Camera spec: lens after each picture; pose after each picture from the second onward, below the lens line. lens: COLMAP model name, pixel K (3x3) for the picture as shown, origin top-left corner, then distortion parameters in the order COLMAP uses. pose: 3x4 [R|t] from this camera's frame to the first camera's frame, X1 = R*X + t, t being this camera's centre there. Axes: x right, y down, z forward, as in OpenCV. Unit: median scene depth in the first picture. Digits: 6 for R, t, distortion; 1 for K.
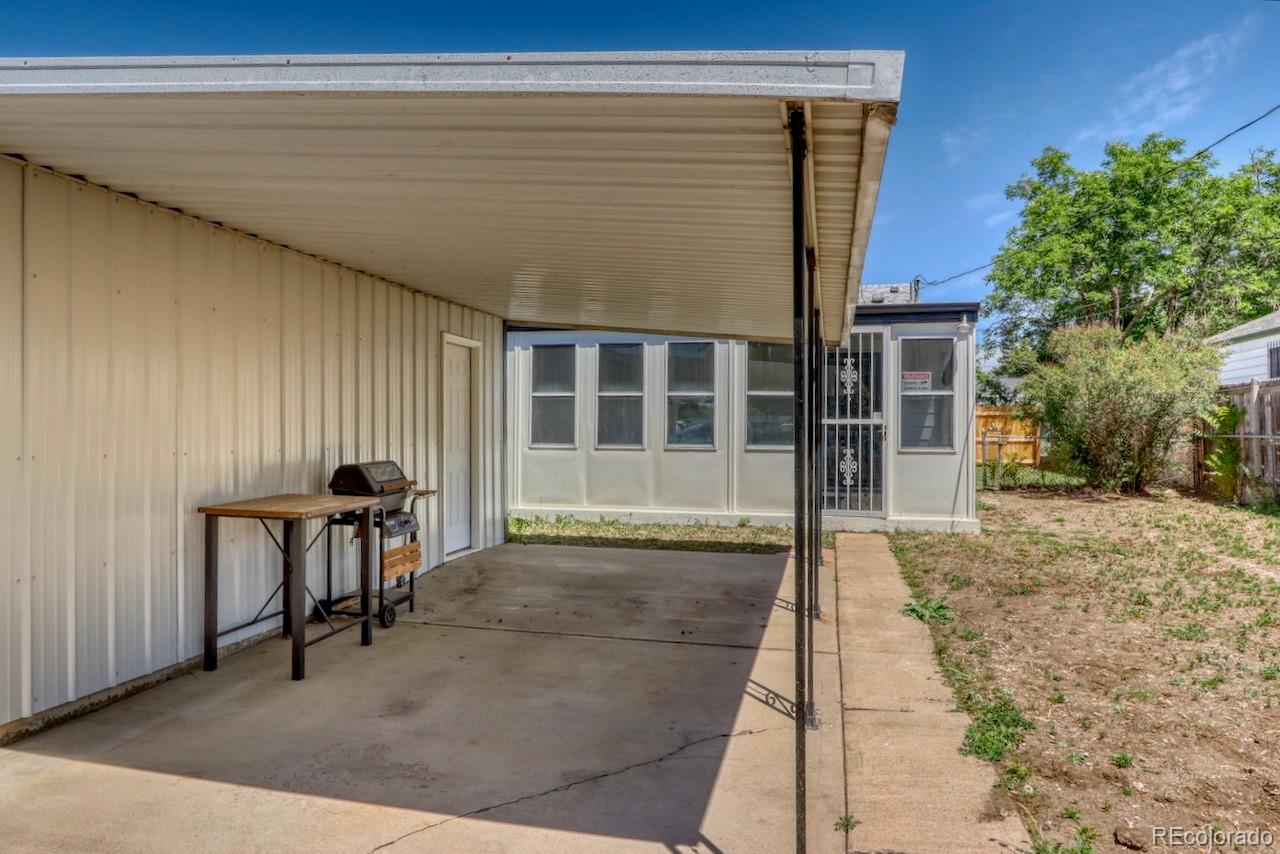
lens RADIAL K [[840.0, 0, 640.0], [0, 840.0, 427.0], [0, 0, 1]] dist [-0.004686, -0.002076]
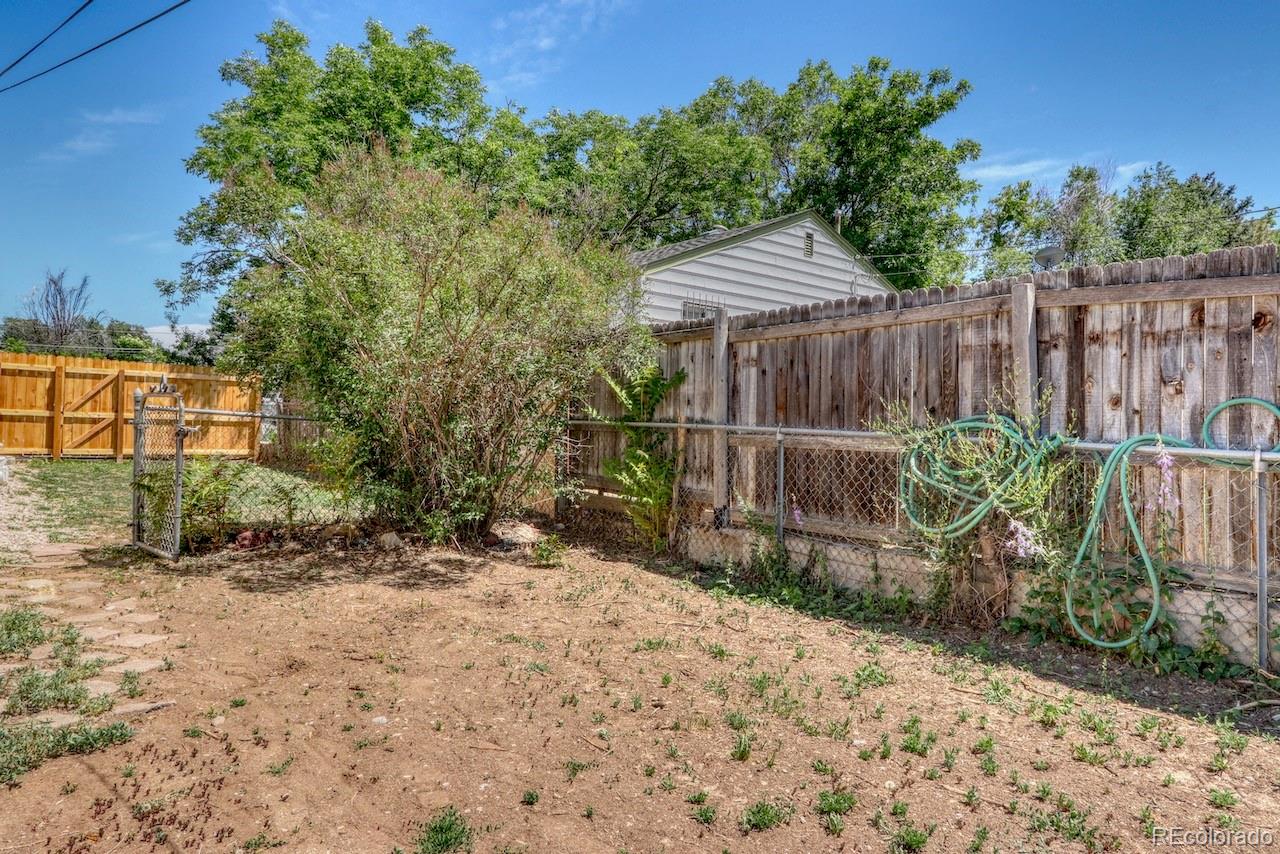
lens RADIAL K [[831.0, 0, 640.0], [0, 831.0, 427.0], [0, 0, 1]] dist [-0.017094, 0.001922]
pose [[0.630608, 0.018621, 0.775878, 0.413716], [-0.038105, 0.999249, 0.006988, 0.012451], [-0.775165, -0.033972, 0.630844, 0.928701]]
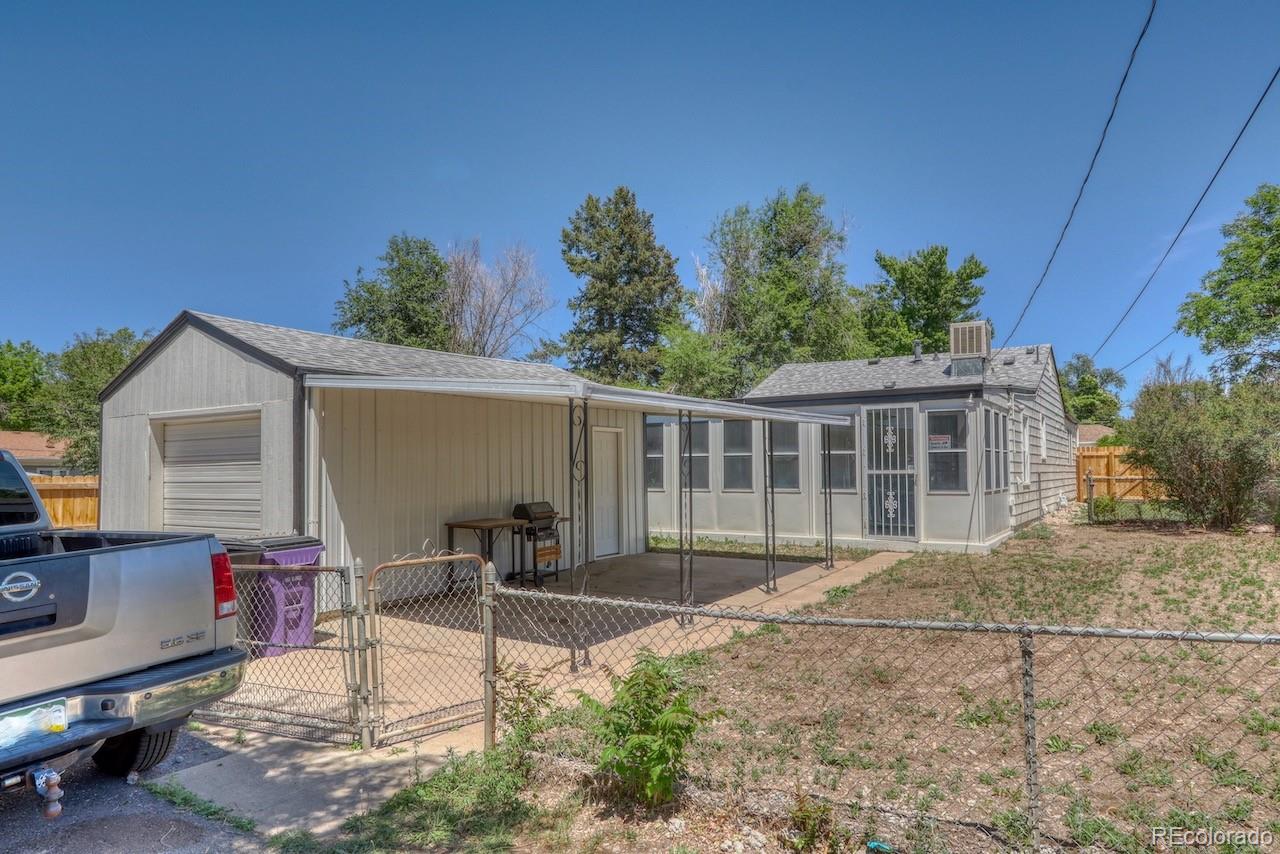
lens RADIAL K [[782.2, 0, 662.5], [0, 782.2, 447.6], [0, 0, 1]] dist [-0.003122, -0.000916]
pose [[0.947863, -0.020569, -0.318014, 0.303159], [0.013837, 0.999630, -0.023413, -0.021835], [0.318378, 0.017792, 0.947797, -0.349357]]
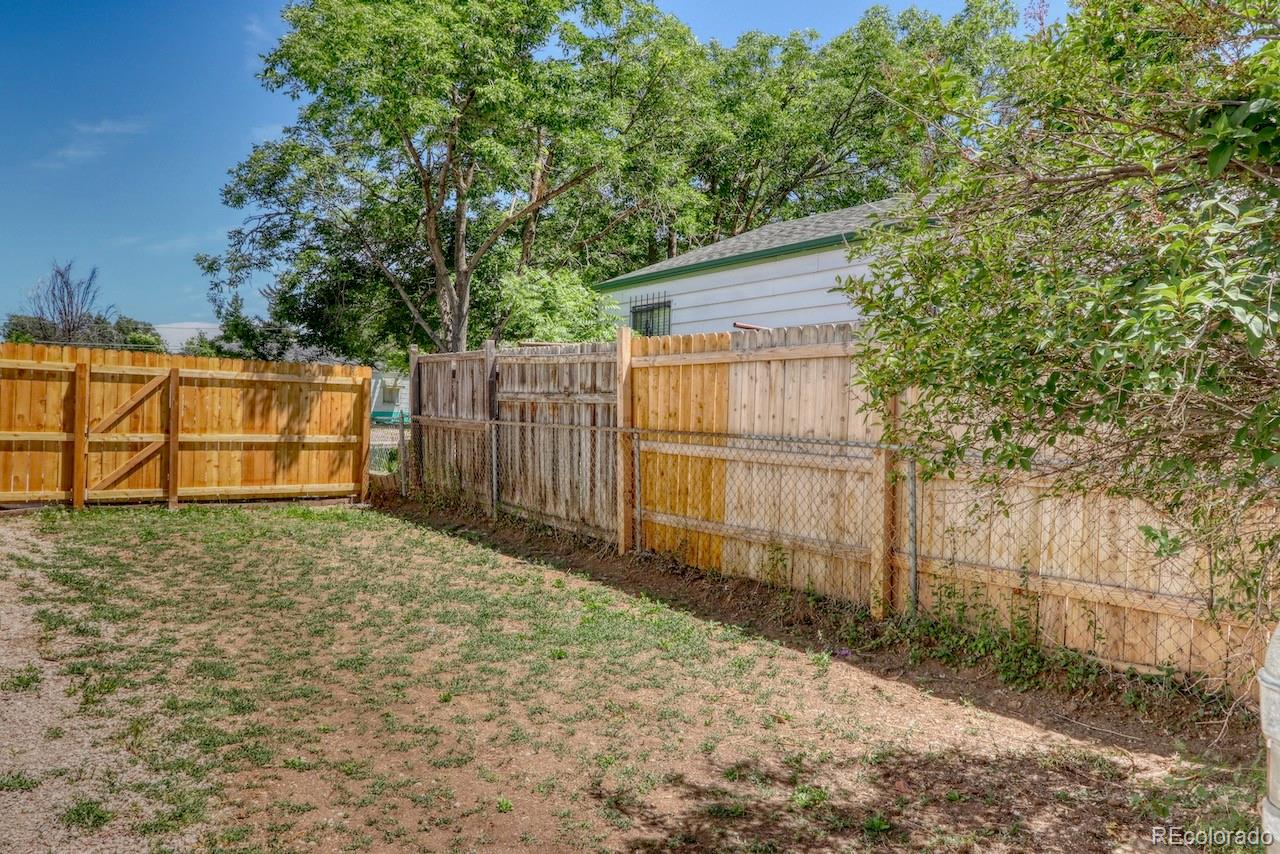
lens RADIAL K [[840.0, 0, 640.0], [0, 840.0, 427.0], [0, 0, 1]] dist [-0.004686, -0.002076]
pose [[0.640560, 0.012599, 0.767805, 0.577047], [-0.033967, 0.999352, 0.011939, -0.007012], [-0.767157, -0.033728, 0.640573, 1.572189]]
